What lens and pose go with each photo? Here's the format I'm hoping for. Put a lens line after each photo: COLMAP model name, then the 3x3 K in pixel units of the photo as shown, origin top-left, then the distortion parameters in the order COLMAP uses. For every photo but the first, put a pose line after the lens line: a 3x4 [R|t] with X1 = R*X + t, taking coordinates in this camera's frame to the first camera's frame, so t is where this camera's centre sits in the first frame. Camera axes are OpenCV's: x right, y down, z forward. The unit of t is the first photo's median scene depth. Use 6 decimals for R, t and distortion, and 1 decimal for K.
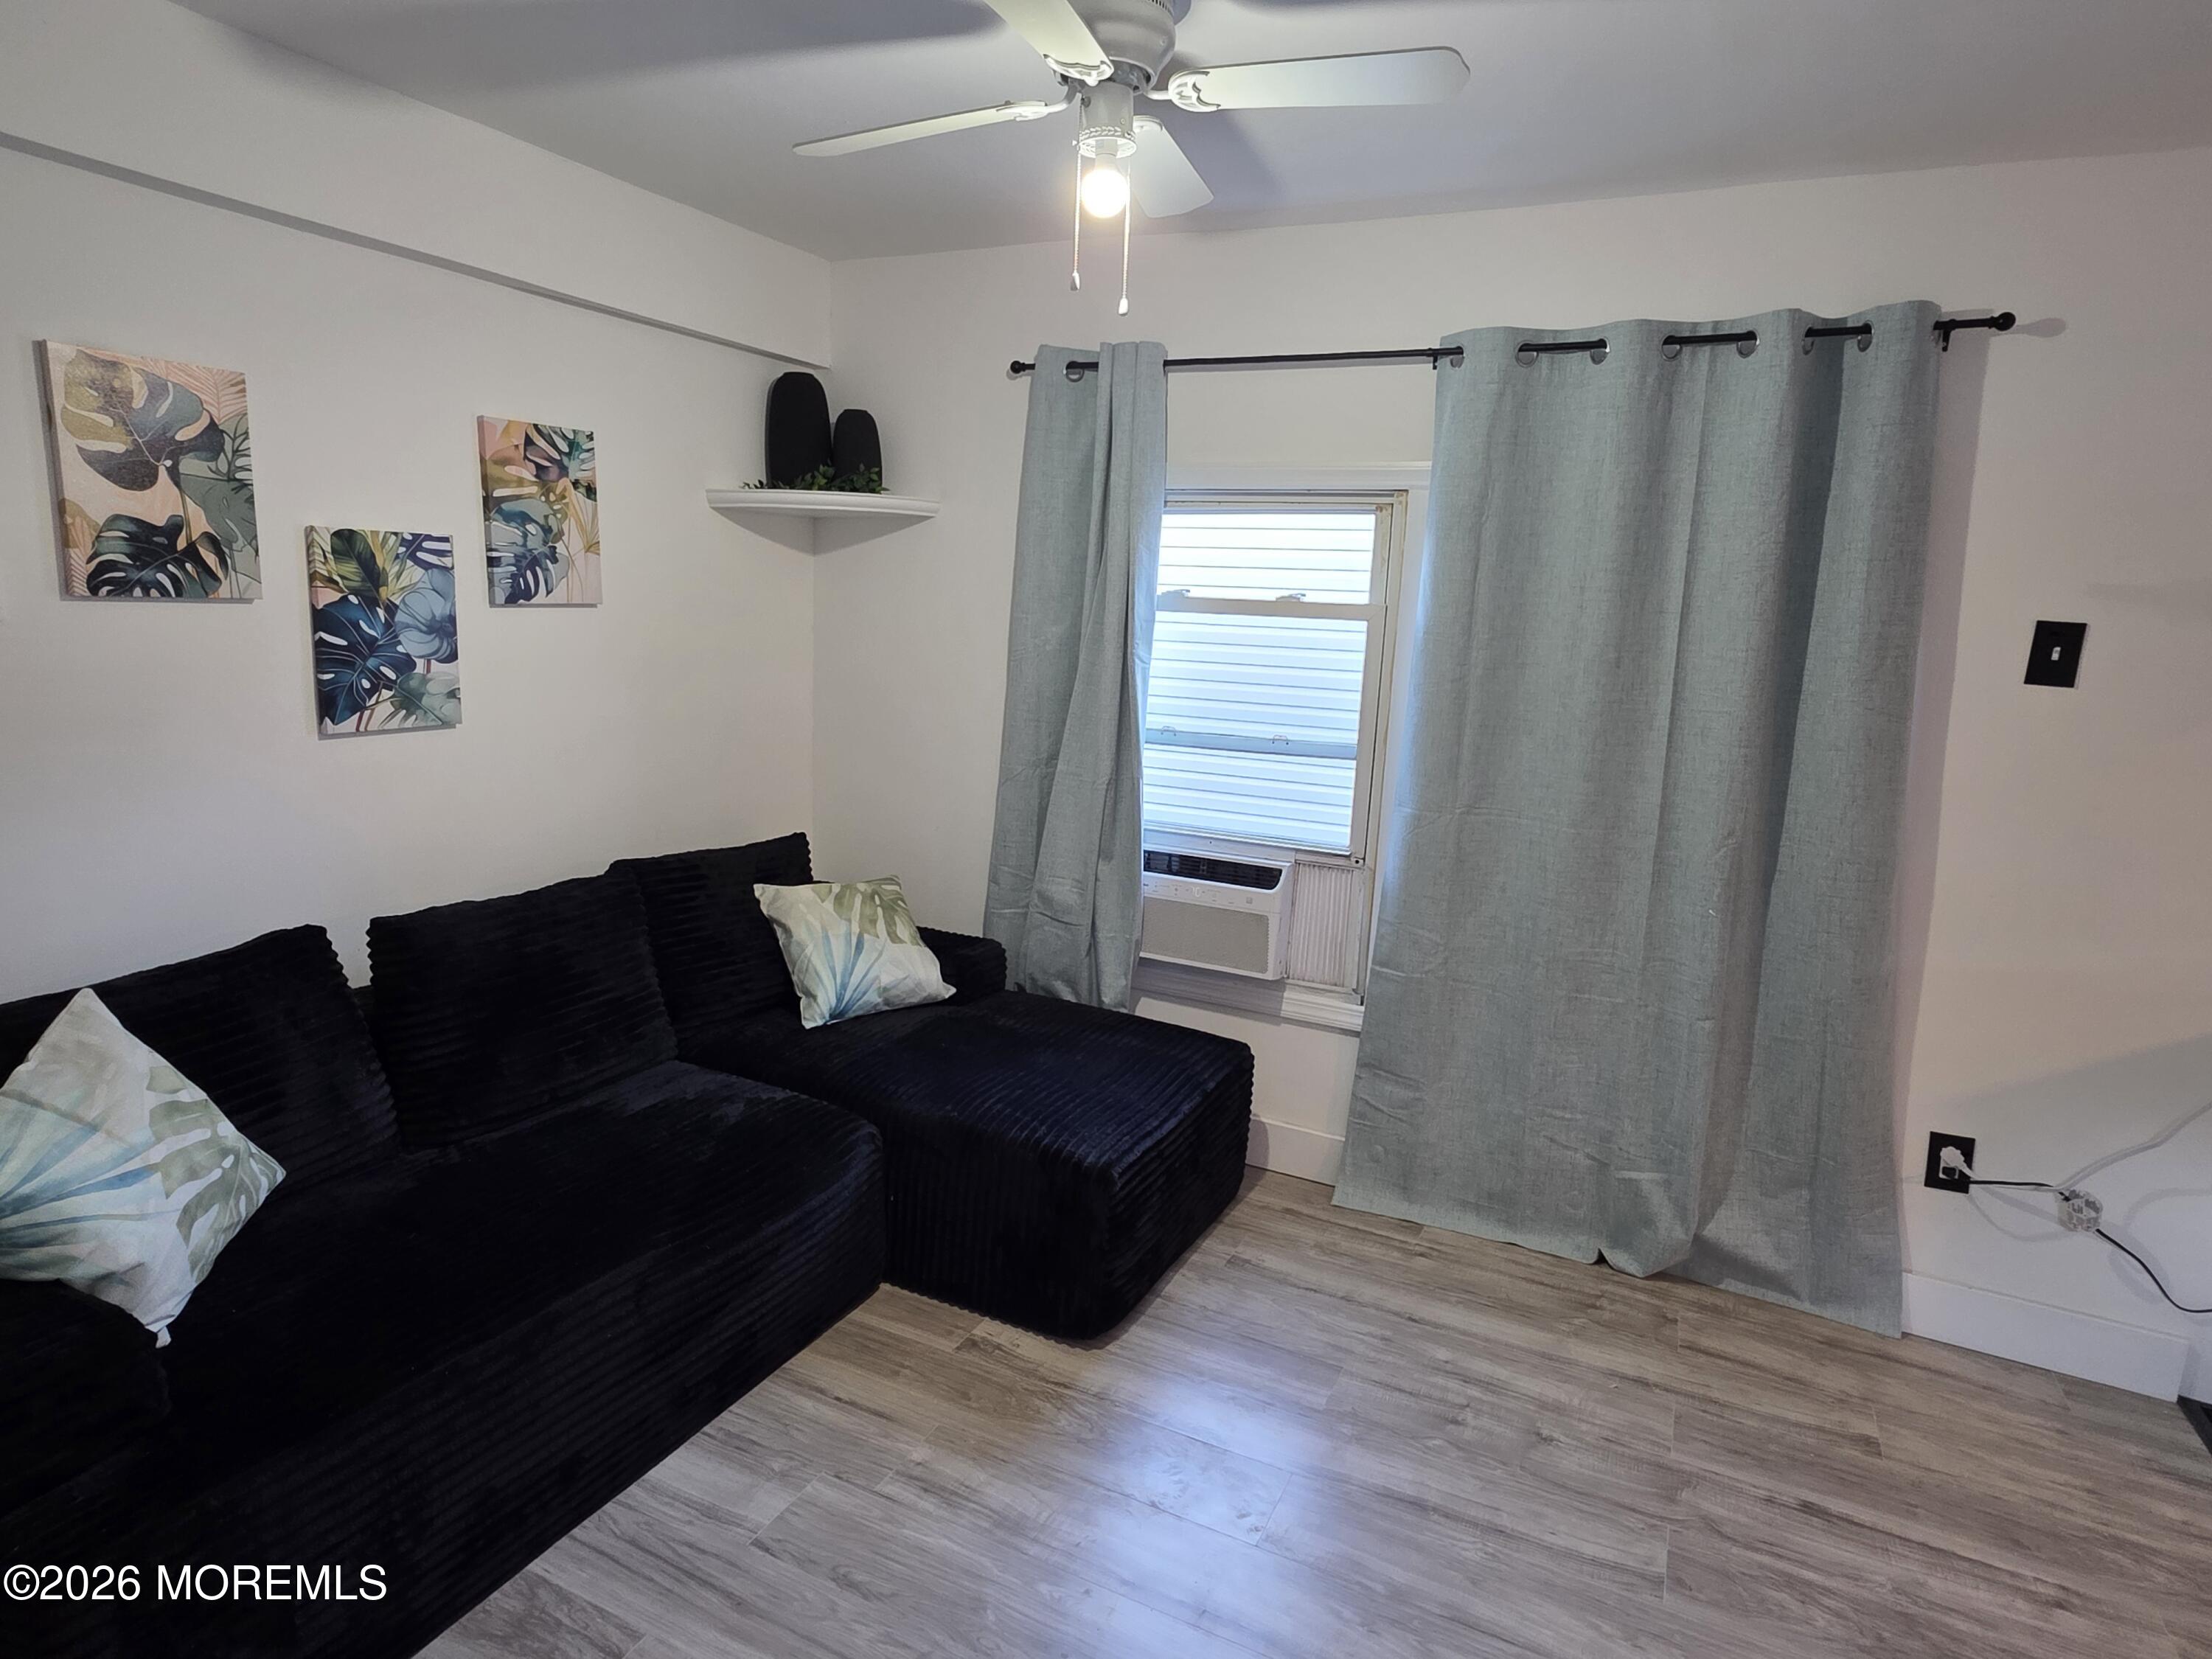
lens RADIAL K [[1226.5, 0, 1097.0], [0, 1226.5, 837.2], [0, 0, 1]] dist [0.005196, -0.004712]
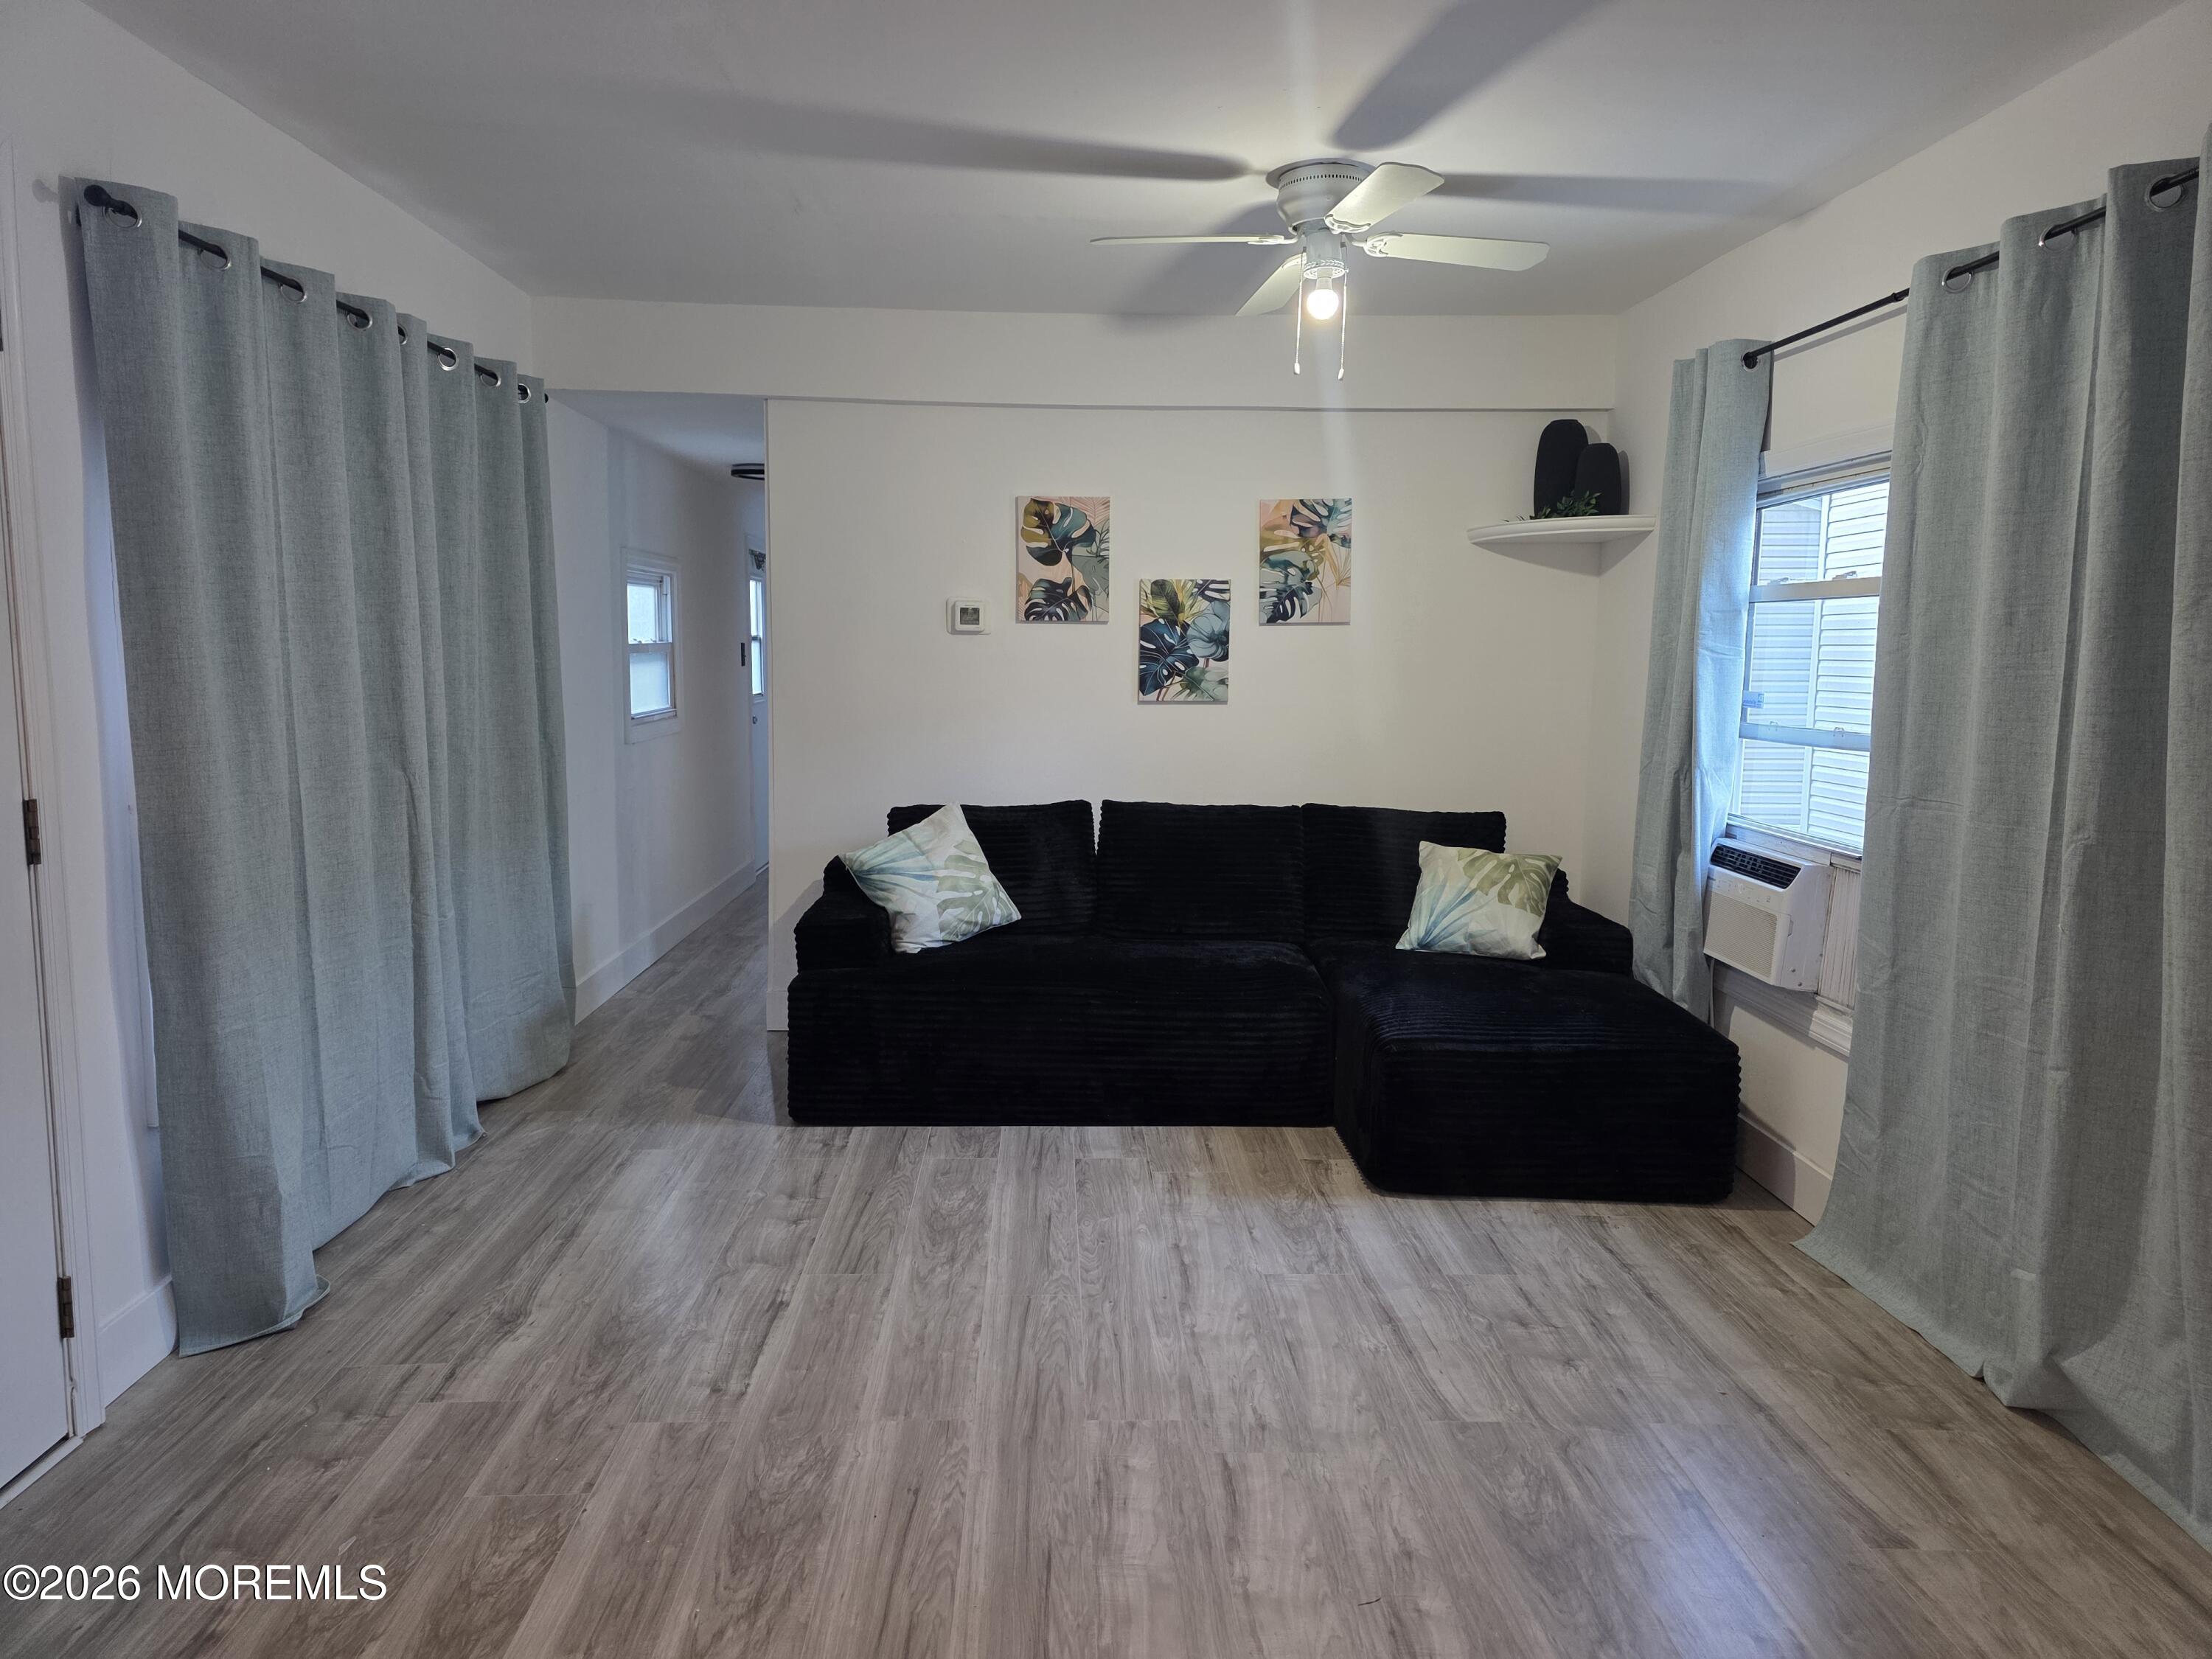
lens RADIAL K [[1480.7, 0, 1125.9], [0, 1480.7, 834.4], [0, 0, 1]] dist [0.050776, -0.032145]
pose [[0.482163, 0.072386, -0.873086, 1.044406], [-0.154160, 0.988041, -0.003218, 0.097365], [0.862412, 0.136146, 0.487556, 0.012567]]
